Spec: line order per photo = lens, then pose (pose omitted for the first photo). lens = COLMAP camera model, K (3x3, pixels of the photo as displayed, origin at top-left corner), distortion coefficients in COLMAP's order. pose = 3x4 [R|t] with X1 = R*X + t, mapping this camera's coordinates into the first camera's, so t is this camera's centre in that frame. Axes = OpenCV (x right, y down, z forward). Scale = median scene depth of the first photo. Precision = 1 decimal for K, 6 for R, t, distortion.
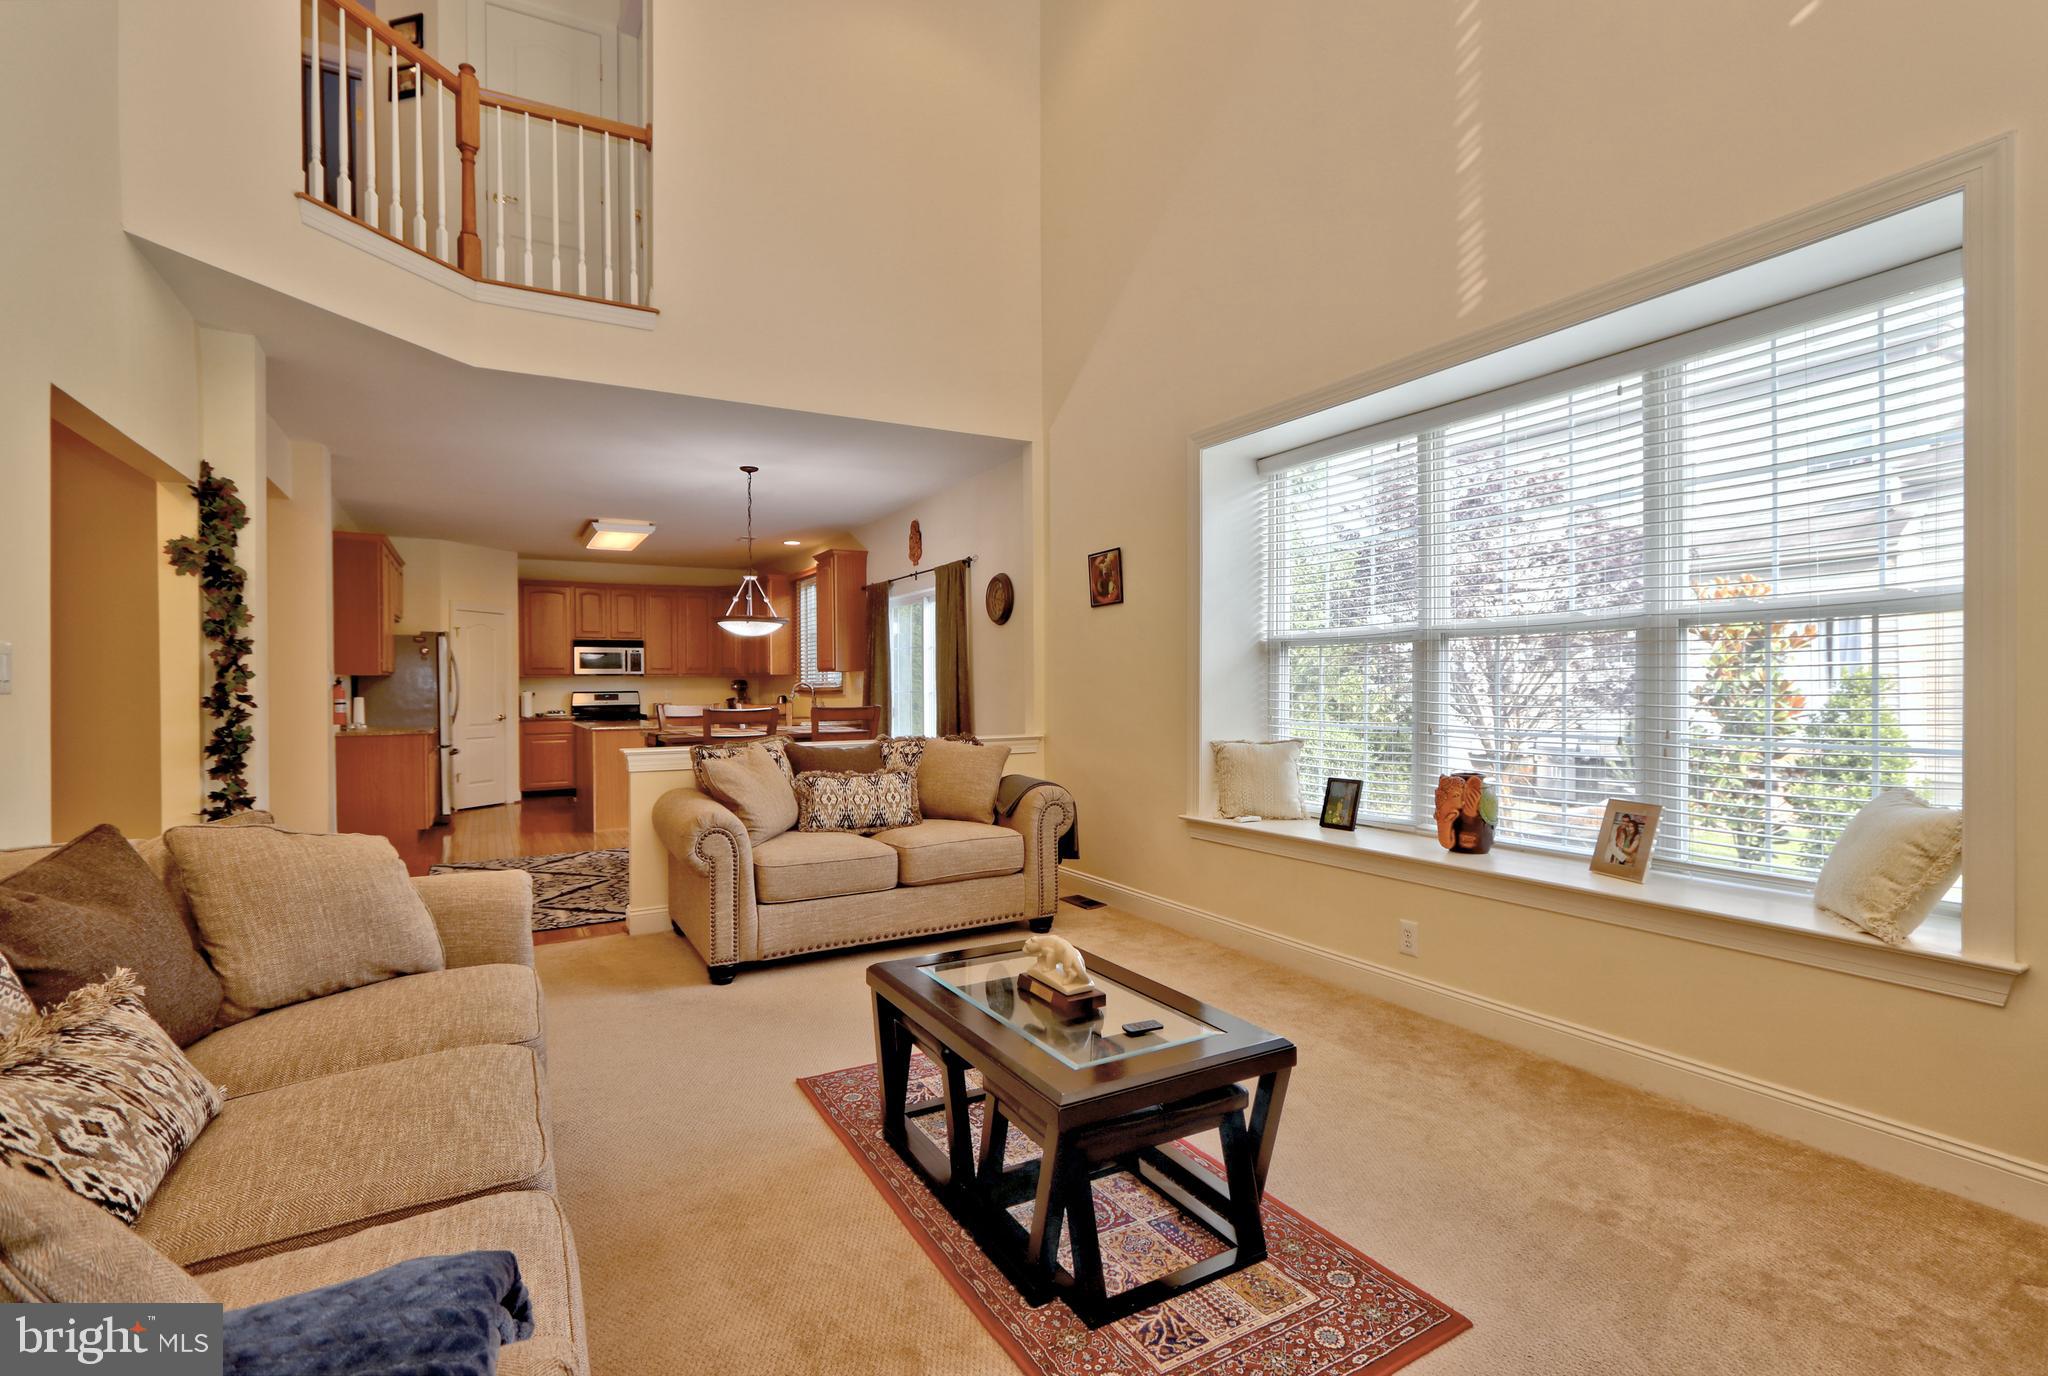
lens RADIAL K [[951.7, 0, 1033.6], [0, 951.7, 695.3], [0, 0, 1]] dist [0.003766, -0.001061]
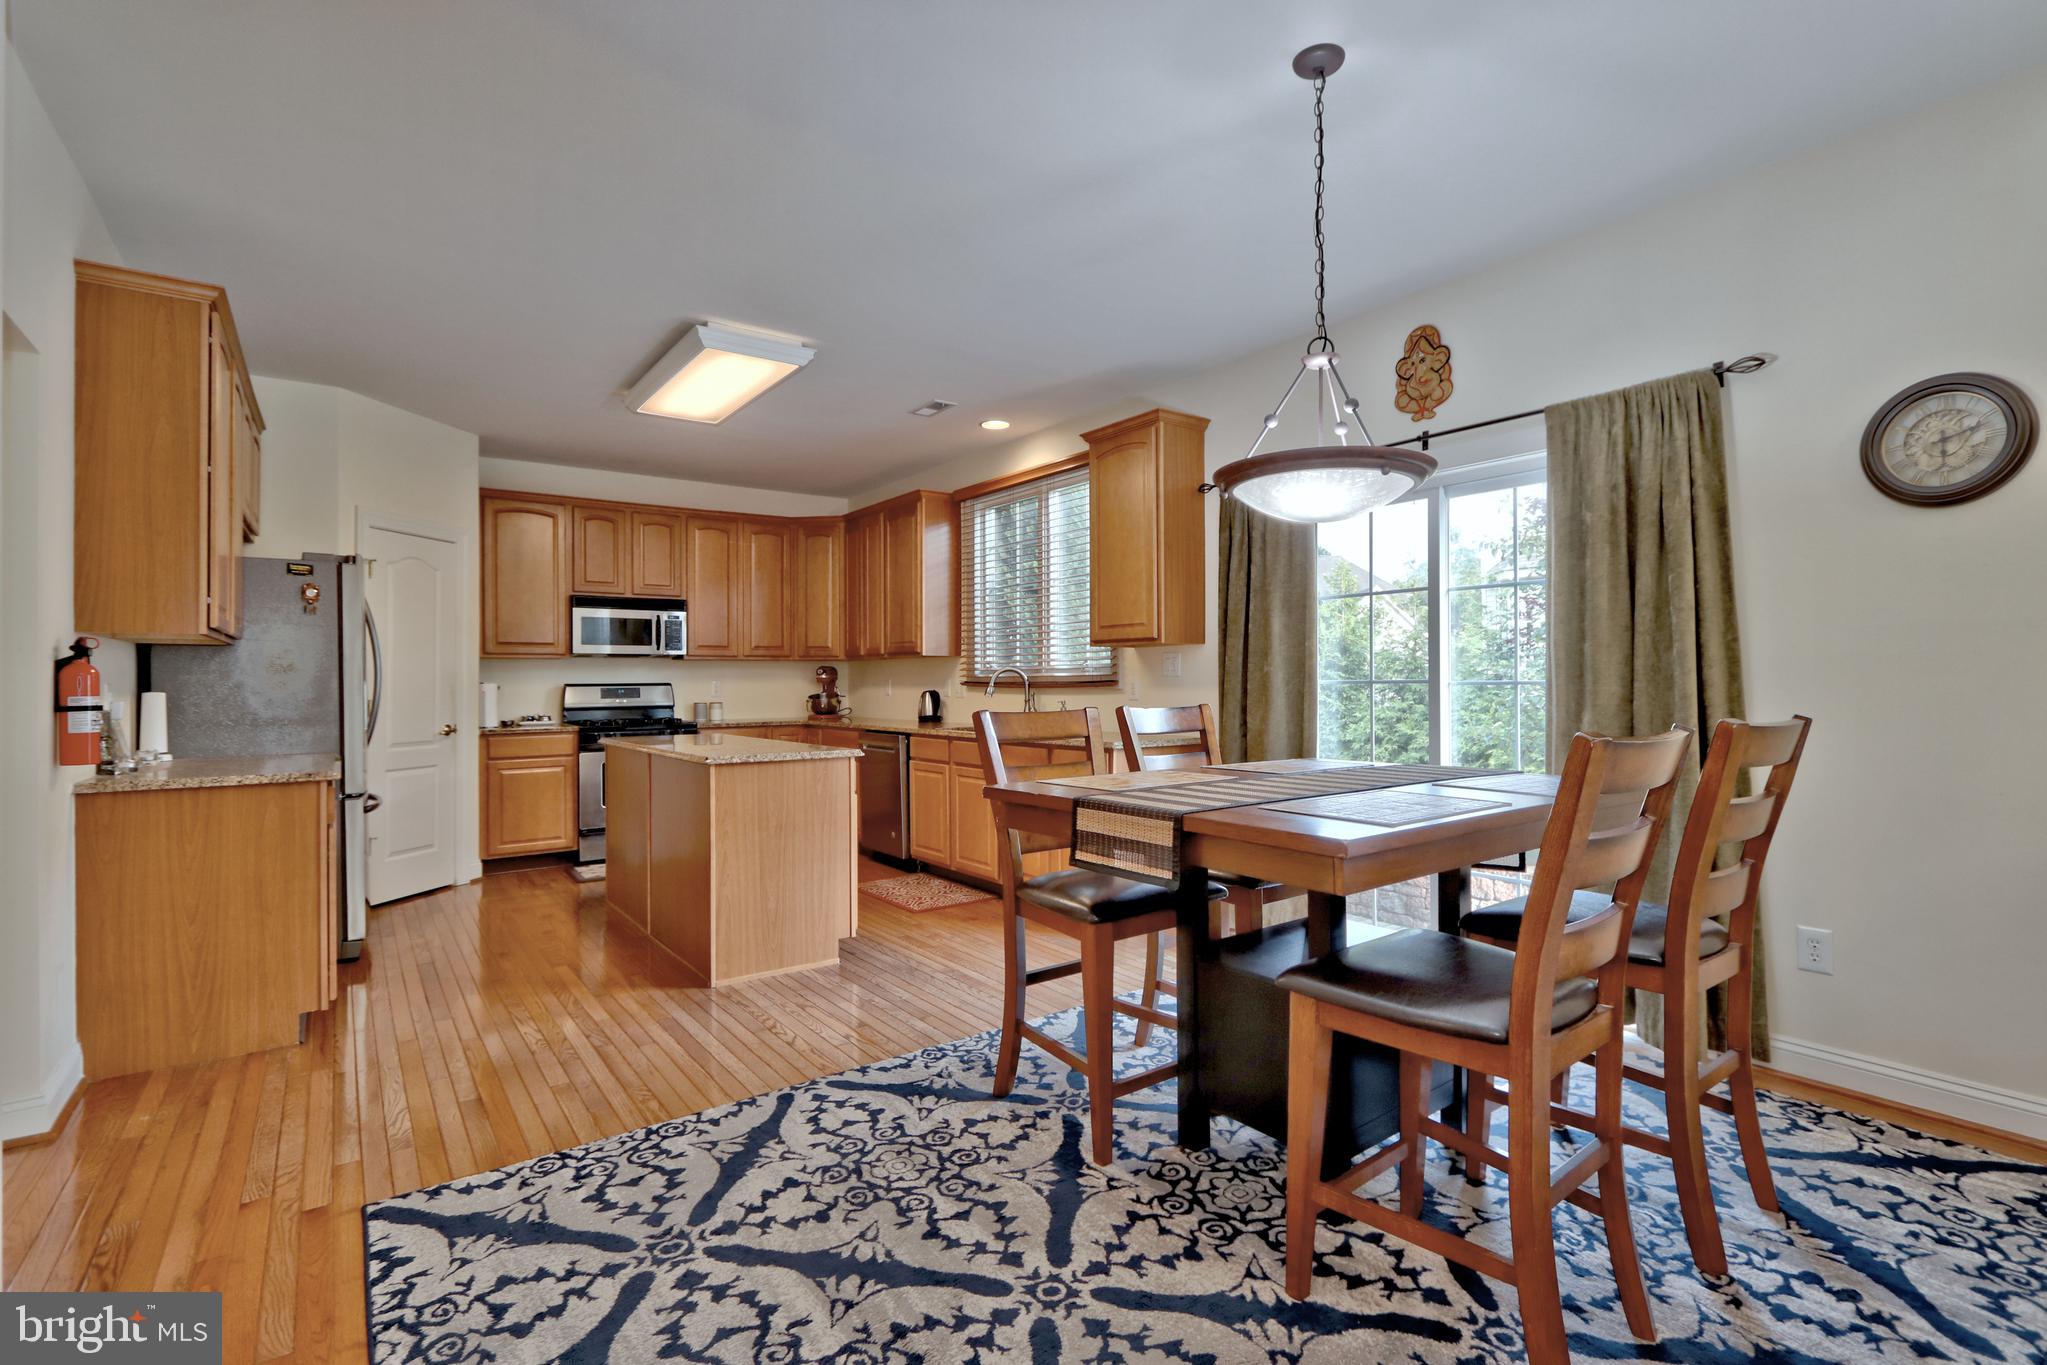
lens RADIAL K [[944.6, 0, 1043.7], [0, 944.6, 681.3], [0, 0, 1]] dist [0.001464, -0.002507]
pose [[0.992636, 0.000529, 0.121130, -0.269855], [0.000819, 0.999938, -0.011077, 0.001443], [-0.121129, 0.011095, 0.992575, 0.396091]]
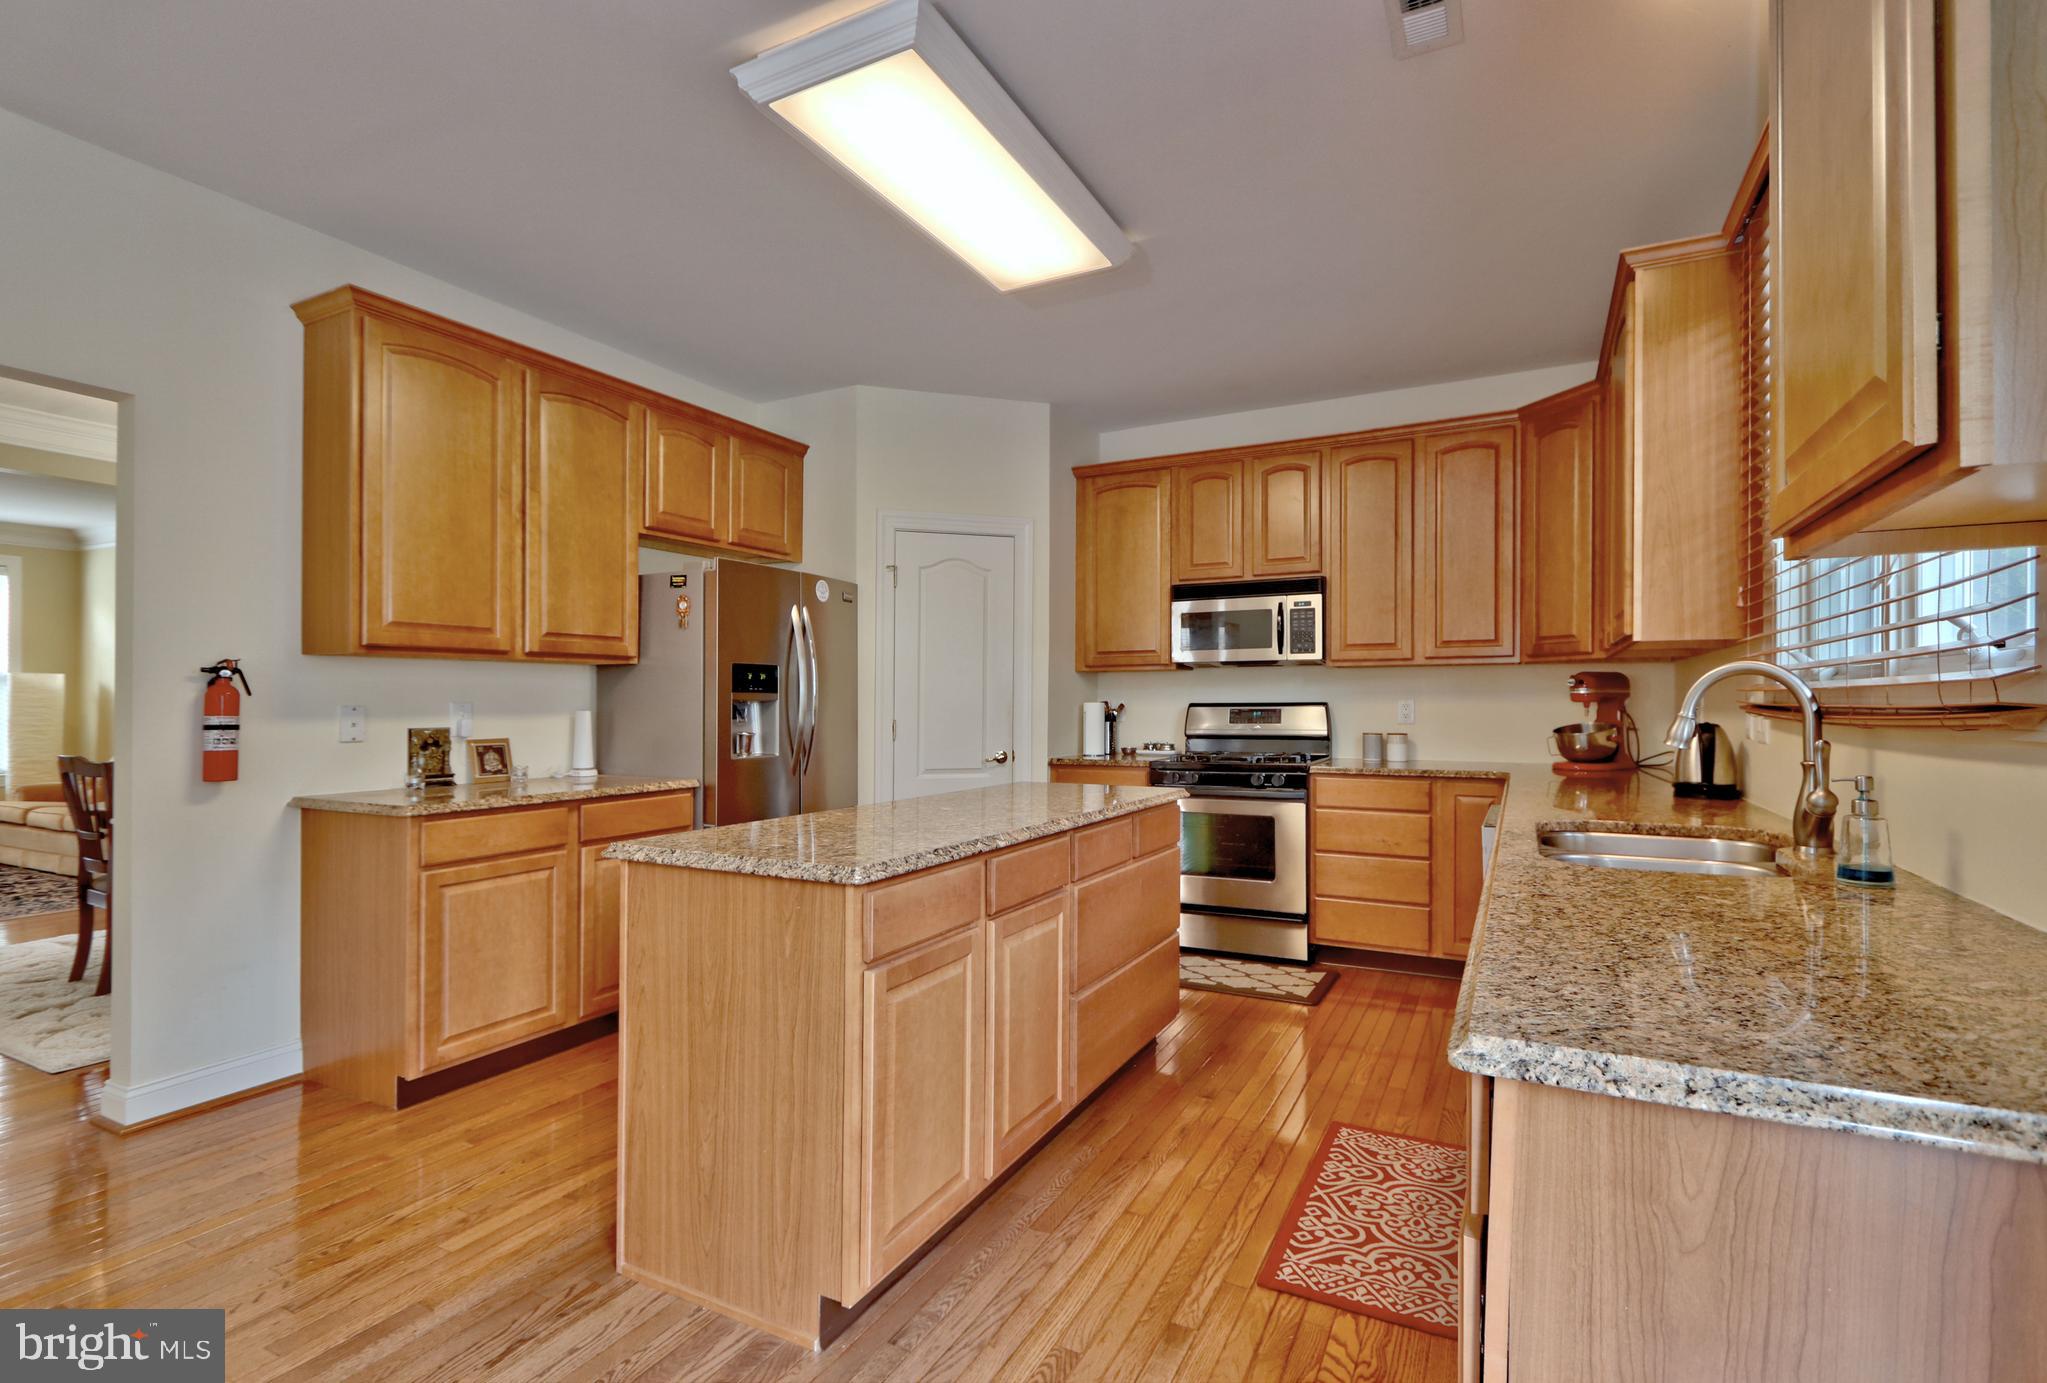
lens RADIAL K [[951.3, 0, 1036.2], [0, 951.3, 708.3], [0, 0, 1]] dist [0.003766, -0.001061]
pose [[0.538327, 0.012879, -0.842637, -0.145726], [-0.010818, 0.999906, 0.008372, -0.004307], [0.842666, 0.004608, 0.538416, 0.723545]]
